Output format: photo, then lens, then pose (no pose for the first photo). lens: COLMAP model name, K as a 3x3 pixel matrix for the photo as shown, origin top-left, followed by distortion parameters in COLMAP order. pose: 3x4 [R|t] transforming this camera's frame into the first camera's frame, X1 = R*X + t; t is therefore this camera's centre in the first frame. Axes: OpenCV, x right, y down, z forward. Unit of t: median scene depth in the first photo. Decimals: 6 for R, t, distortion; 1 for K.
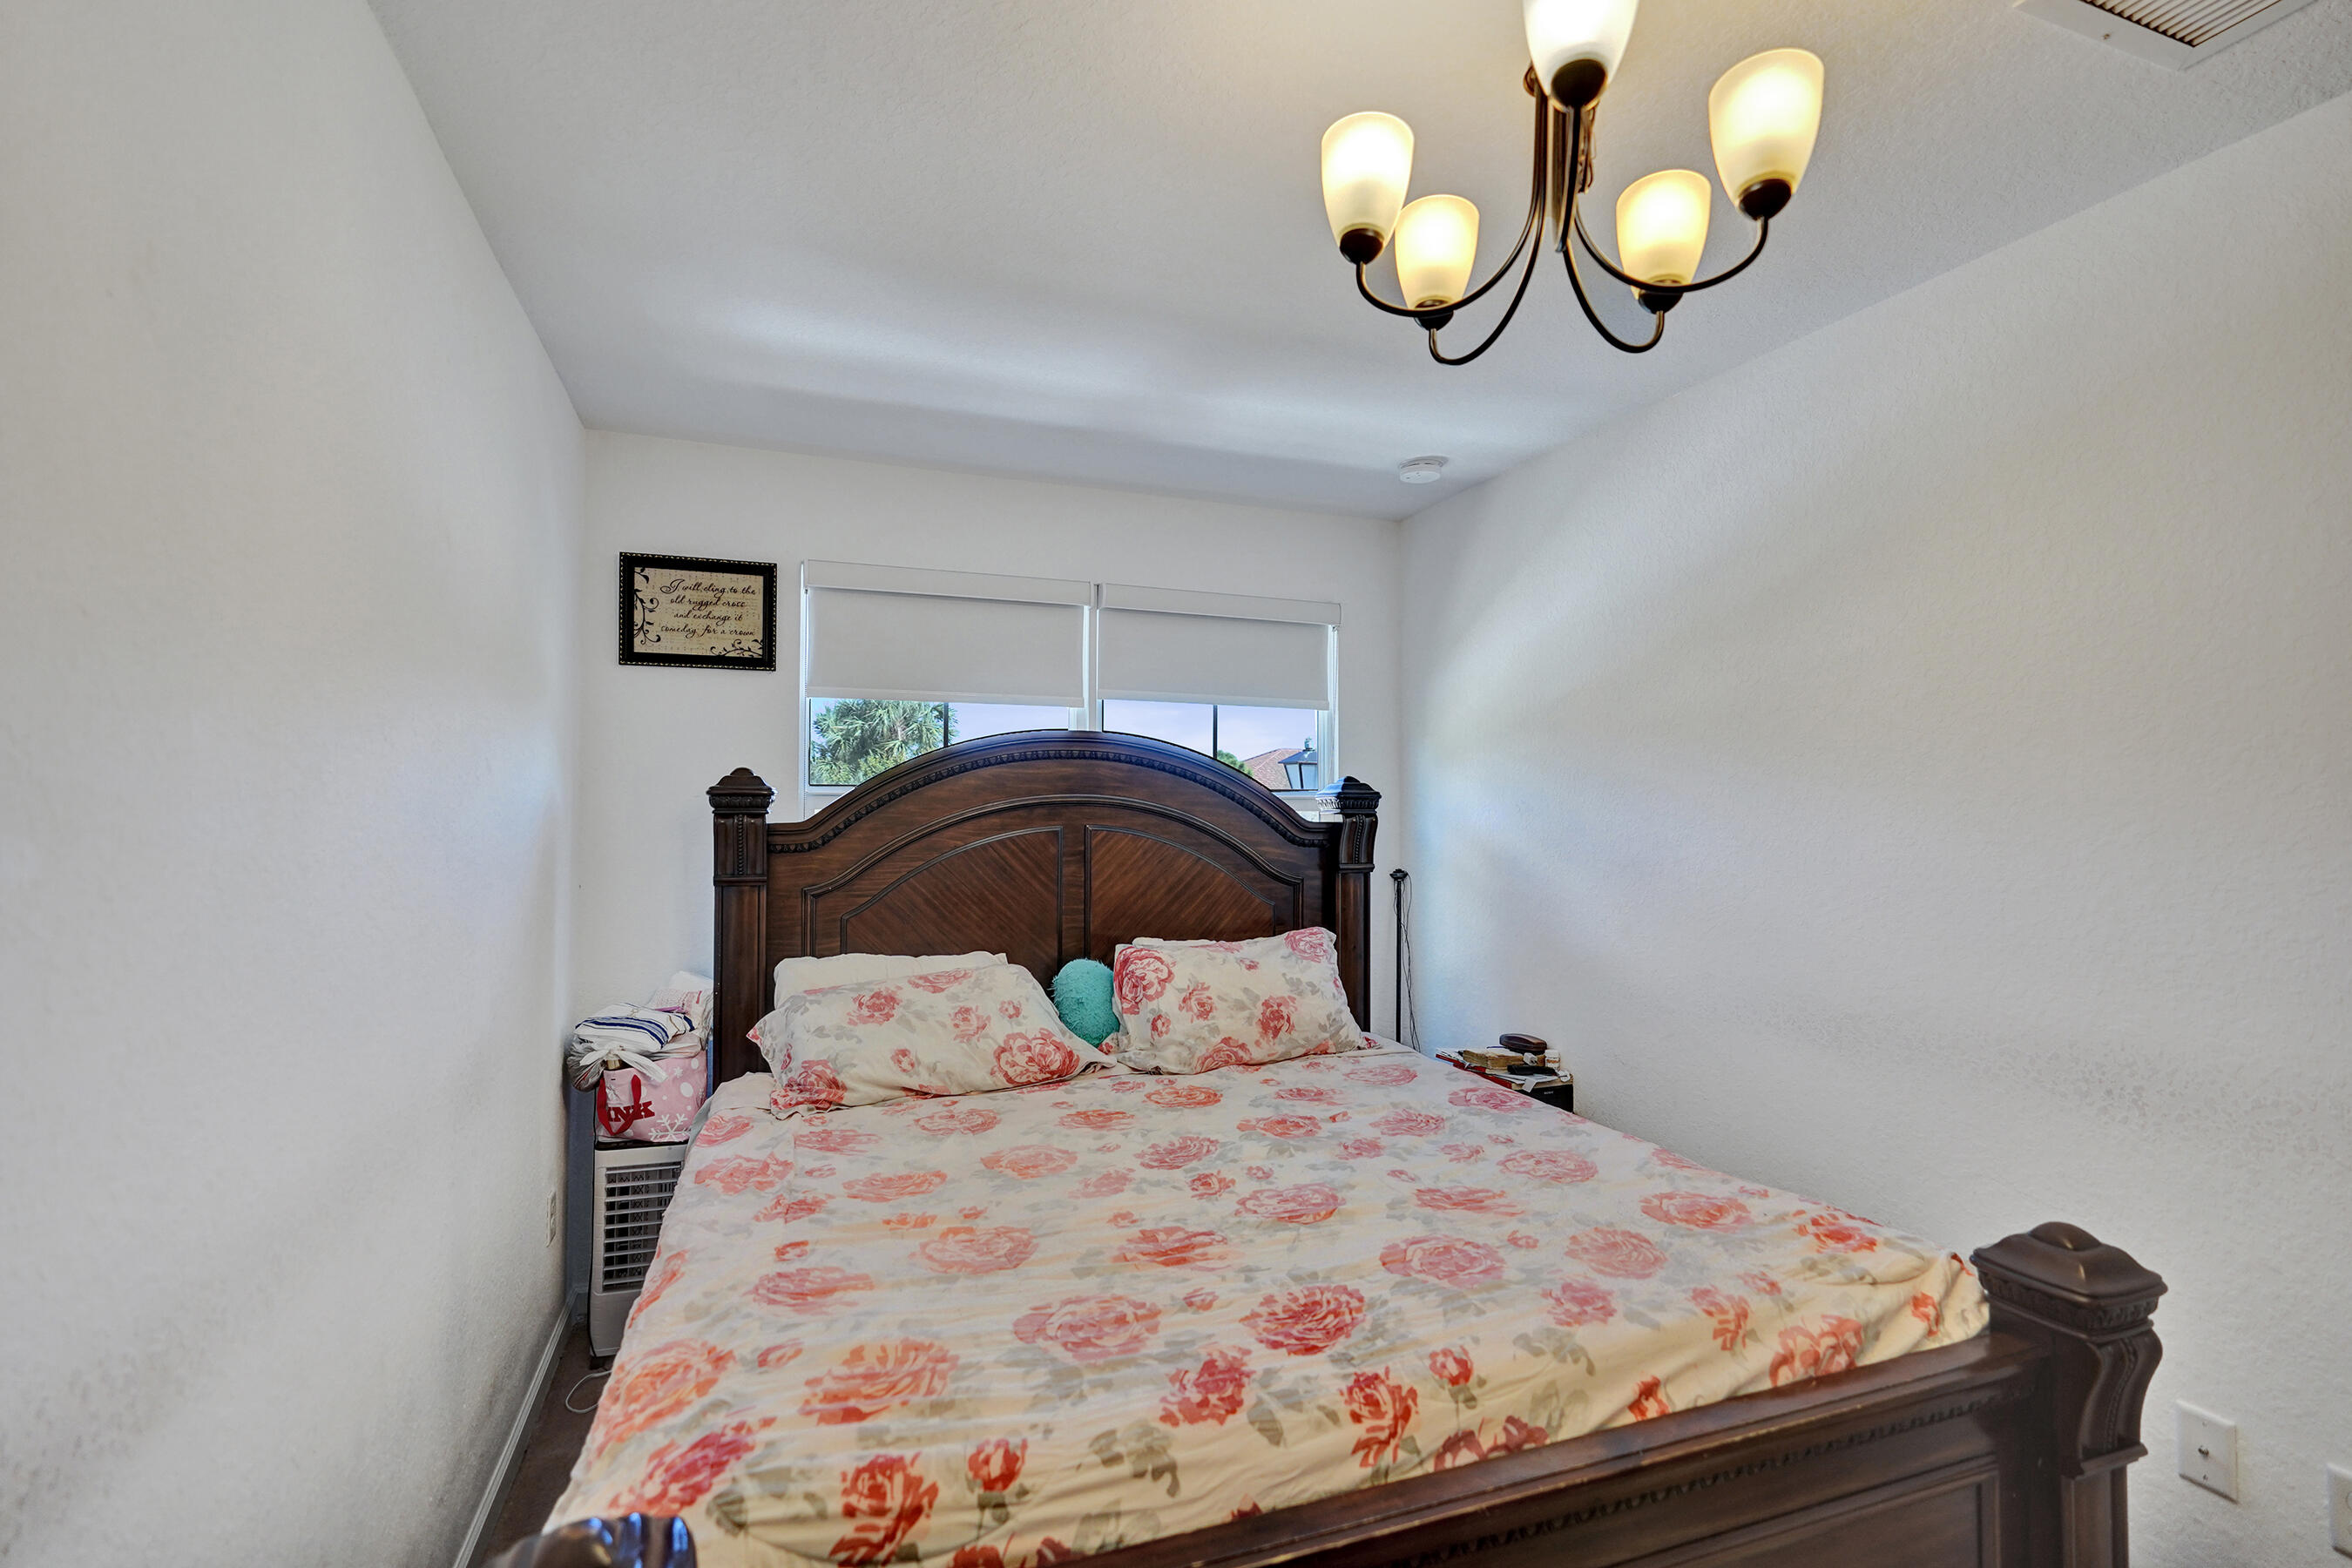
lens RADIAL K [[1084.5, 0, 1171.7], [0, 1084.5, 787.5], [0, 0, 1]] dist [-0.071220, 0.027827]
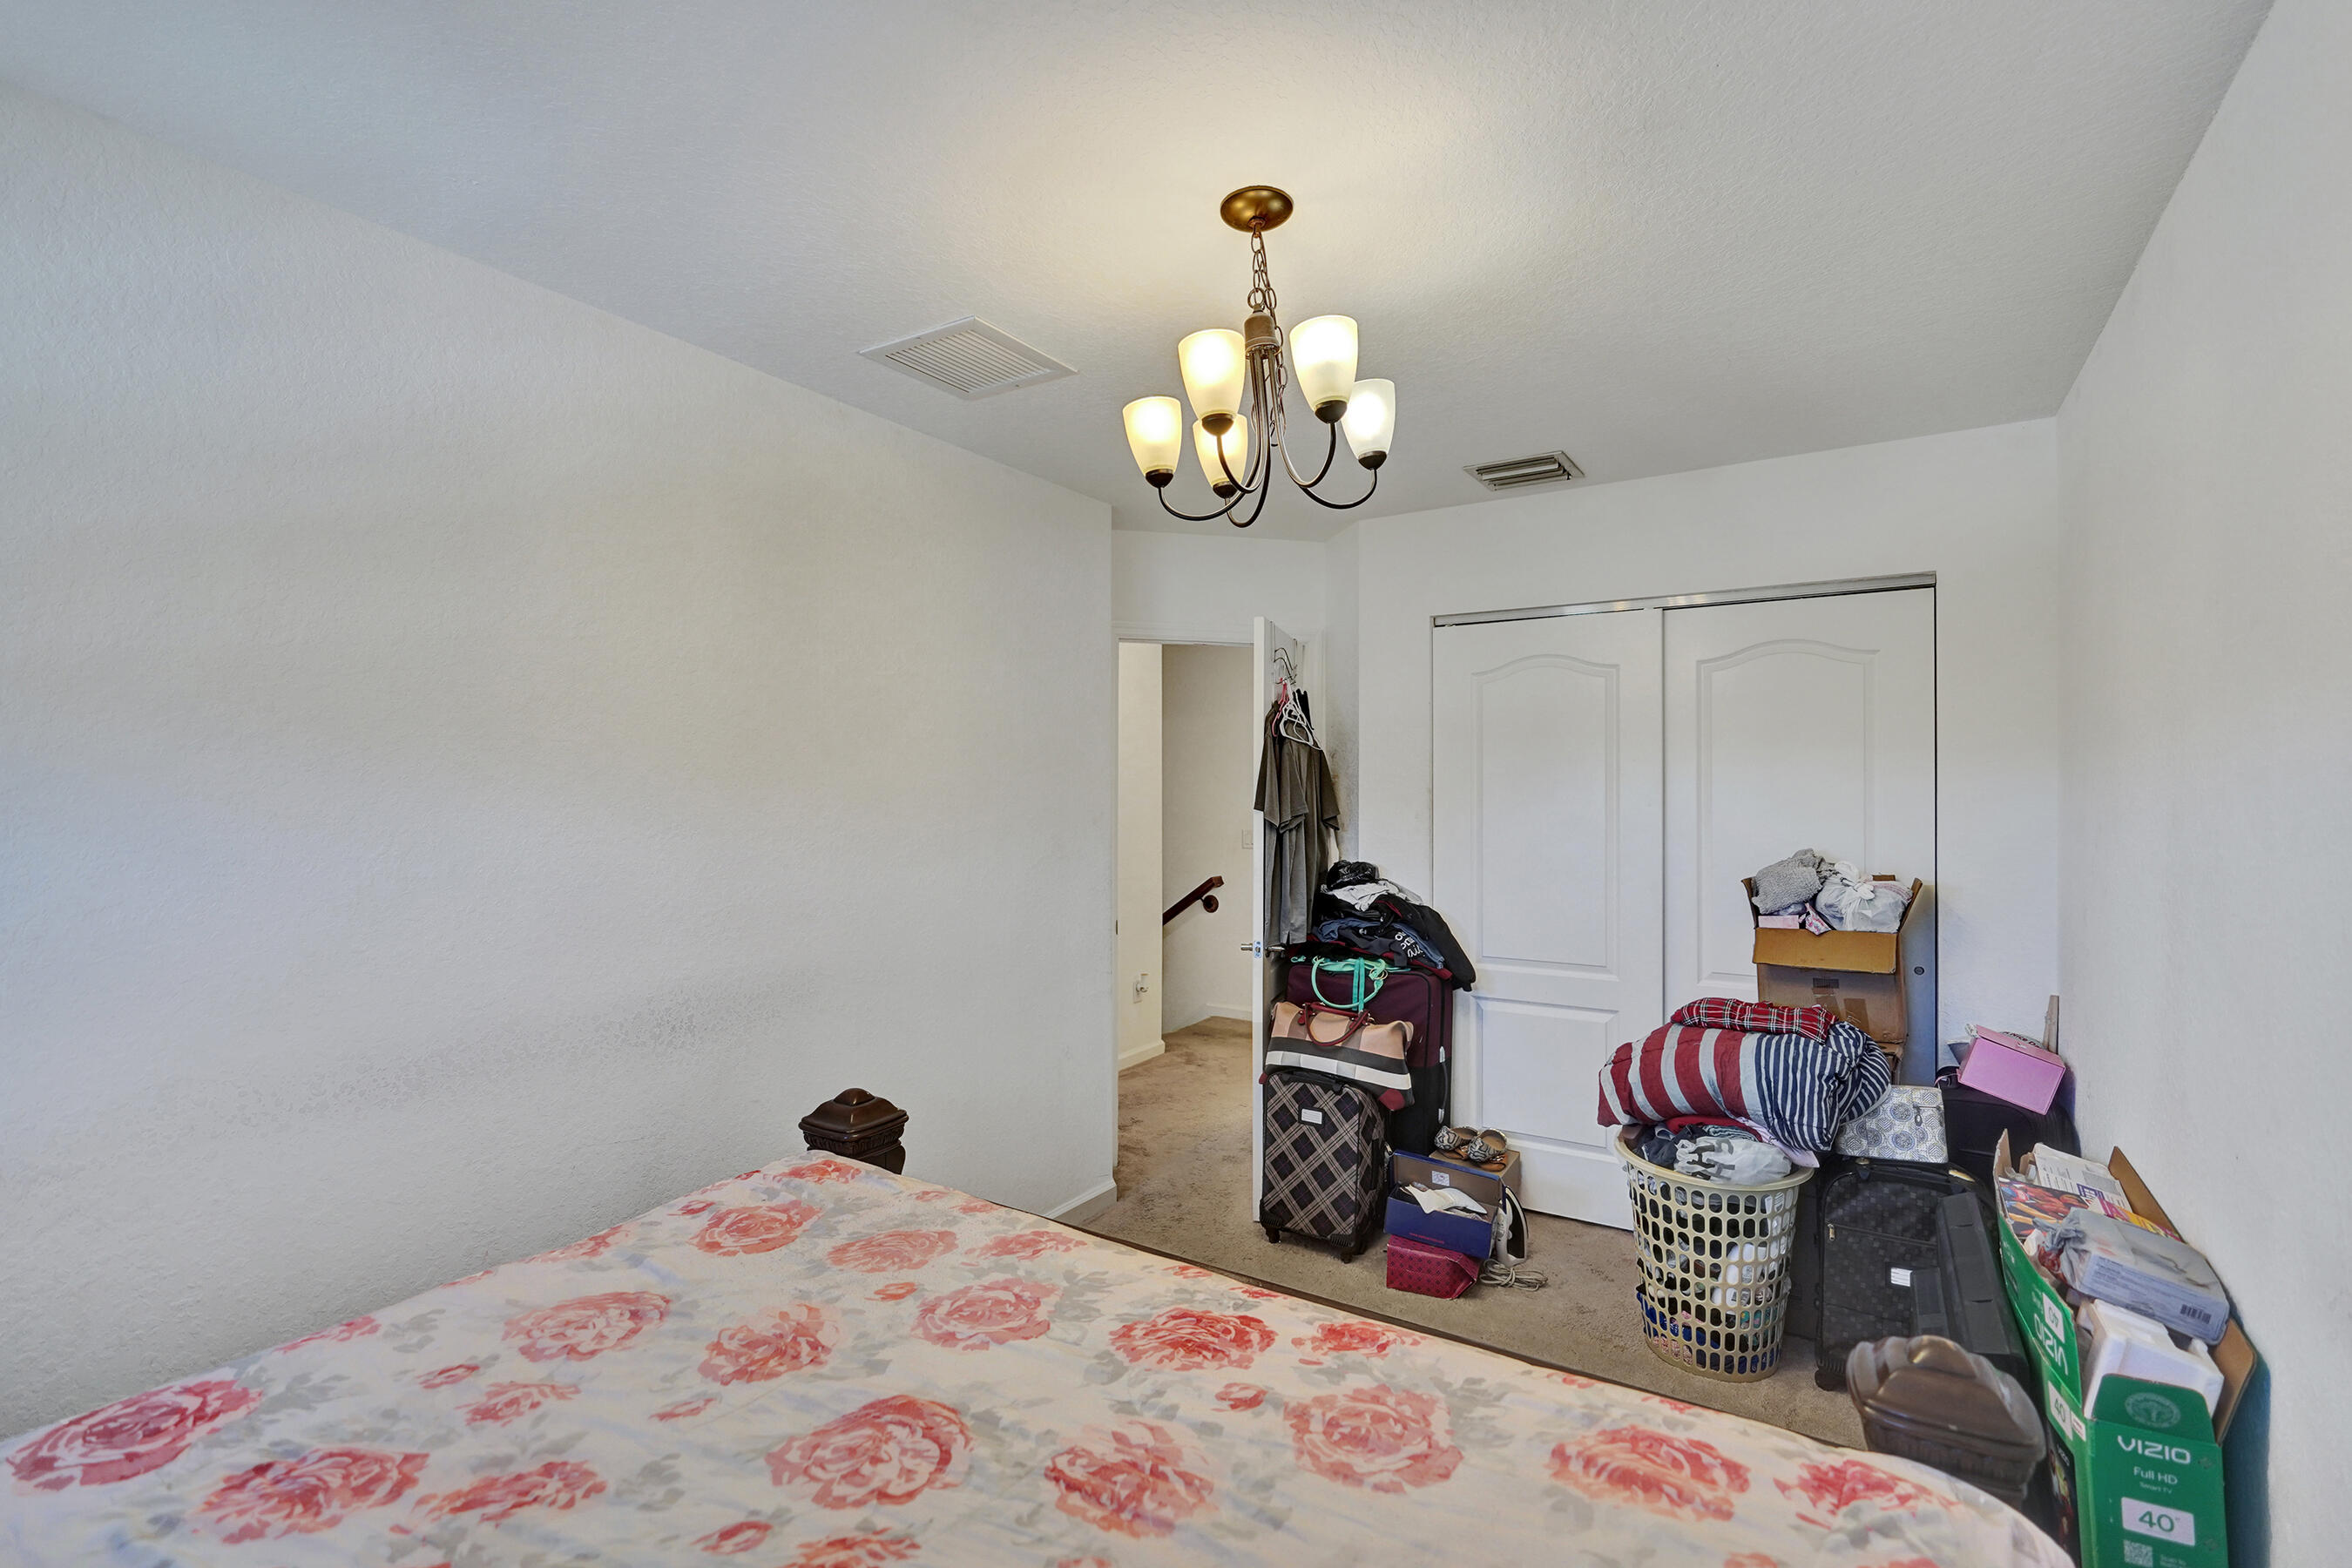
lens RADIAL K [[1084.5, 0, 1171.7], [0, 1084.5, 787.5], [0, 0, 1]] dist [-0.071220, 0.027827]
pose [[-0.616044, 0.001664, 0.787710, -0.520137], [-0.007868, 0.999935, -0.008265, 0.002731], [-0.787673, -0.011289, -0.615991, 1.354831]]
